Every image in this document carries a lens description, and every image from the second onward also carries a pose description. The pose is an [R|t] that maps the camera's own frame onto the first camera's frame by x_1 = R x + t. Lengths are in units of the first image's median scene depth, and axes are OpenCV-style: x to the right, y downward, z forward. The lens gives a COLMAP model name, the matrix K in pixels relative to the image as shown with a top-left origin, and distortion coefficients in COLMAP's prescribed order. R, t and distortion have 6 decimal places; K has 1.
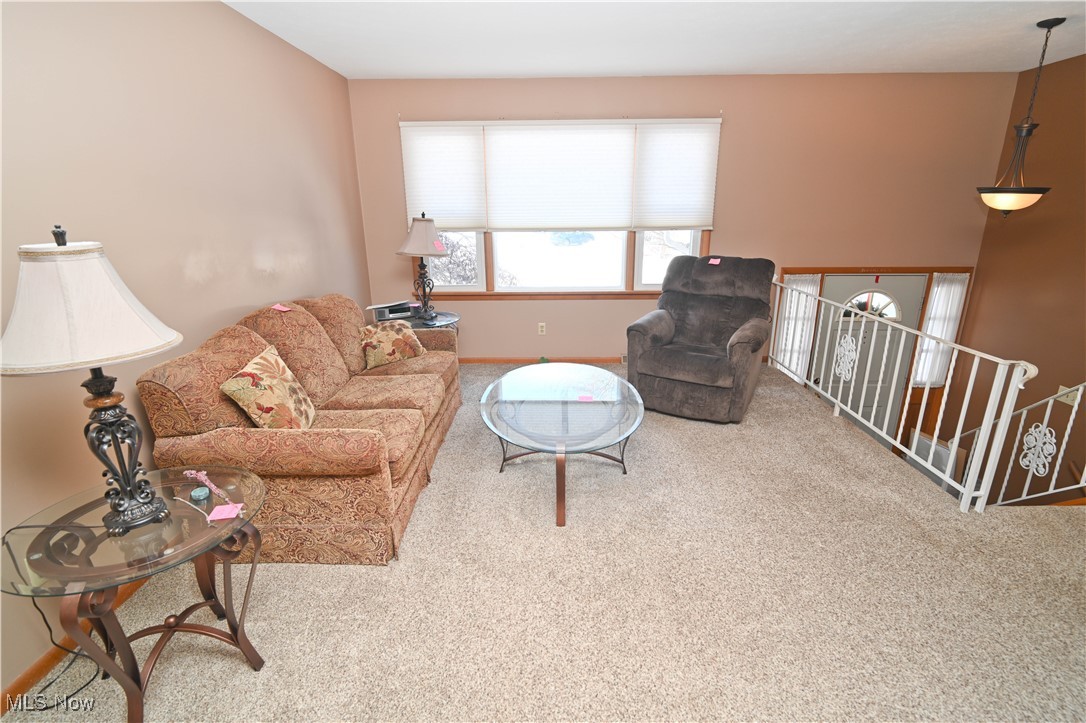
lens RADIAL K [[527.4, 0, 538.6], [0, 527.4, 364.7], [0, 0, 1]] dist [0.000155, -0.000247]
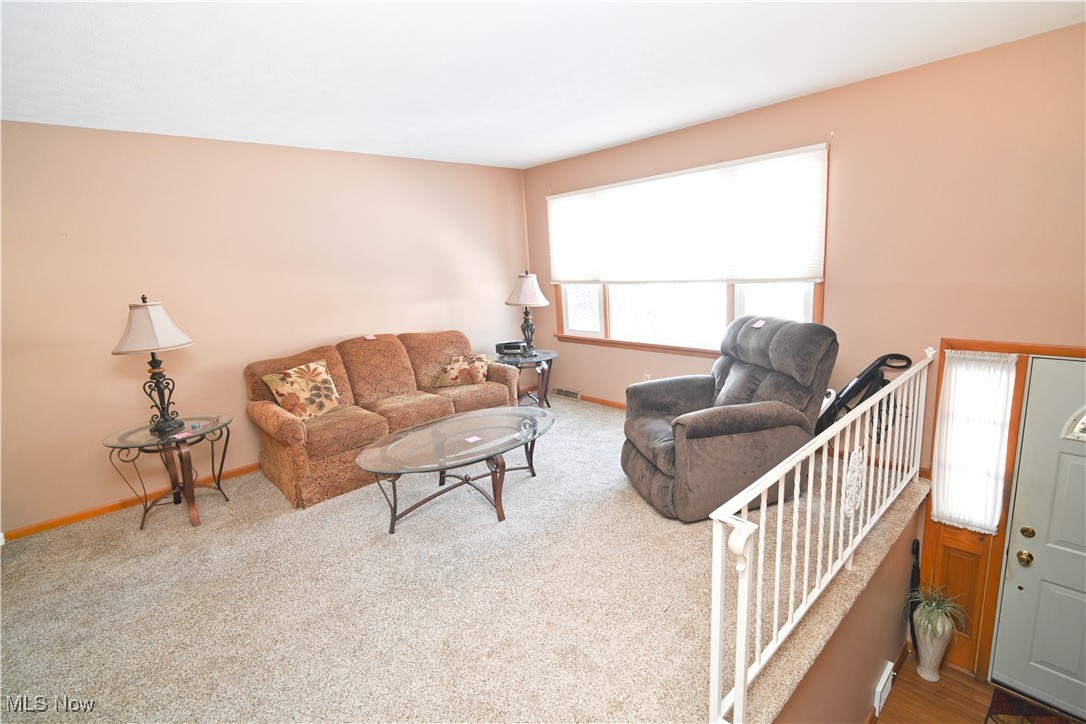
lens RADIAL K [[499.4, 0, 538.4], [0, 499.4, 353.3], [0, 0, 1]] dist [-0.003760, -0.000896]
pose [[0.685422, 0.101846, -0.720988, 0.753092], [-0.162783, 0.986542, -0.015396, -0.098544], [0.709717, 0.127917, 0.692777, 0.281404]]
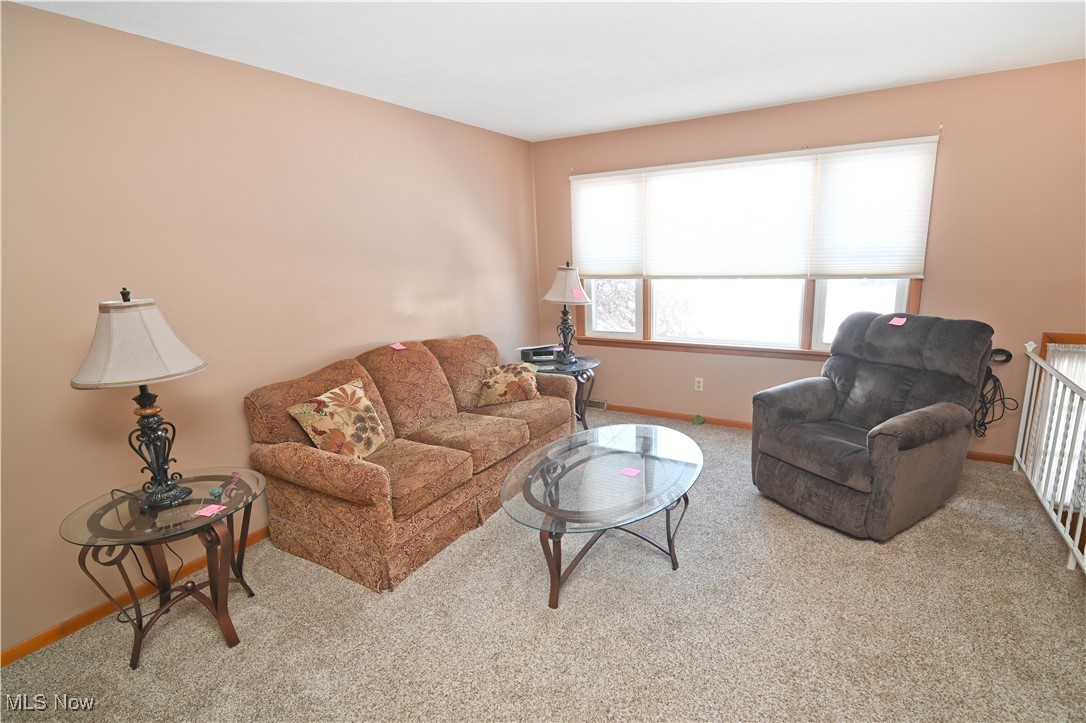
lens RADIAL K [[525.4, 0, 554.0], [0, 525.4, 367.3], [0, 0, 1]] dist [-0.003864, -0.001021]
pose [[0.869041, 0.088161, -0.486821, 0.319042], [-0.118940, 0.992366, -0.032611, -0.053561], [0.480230, 0.086243, 0.872893, 0.124710]]
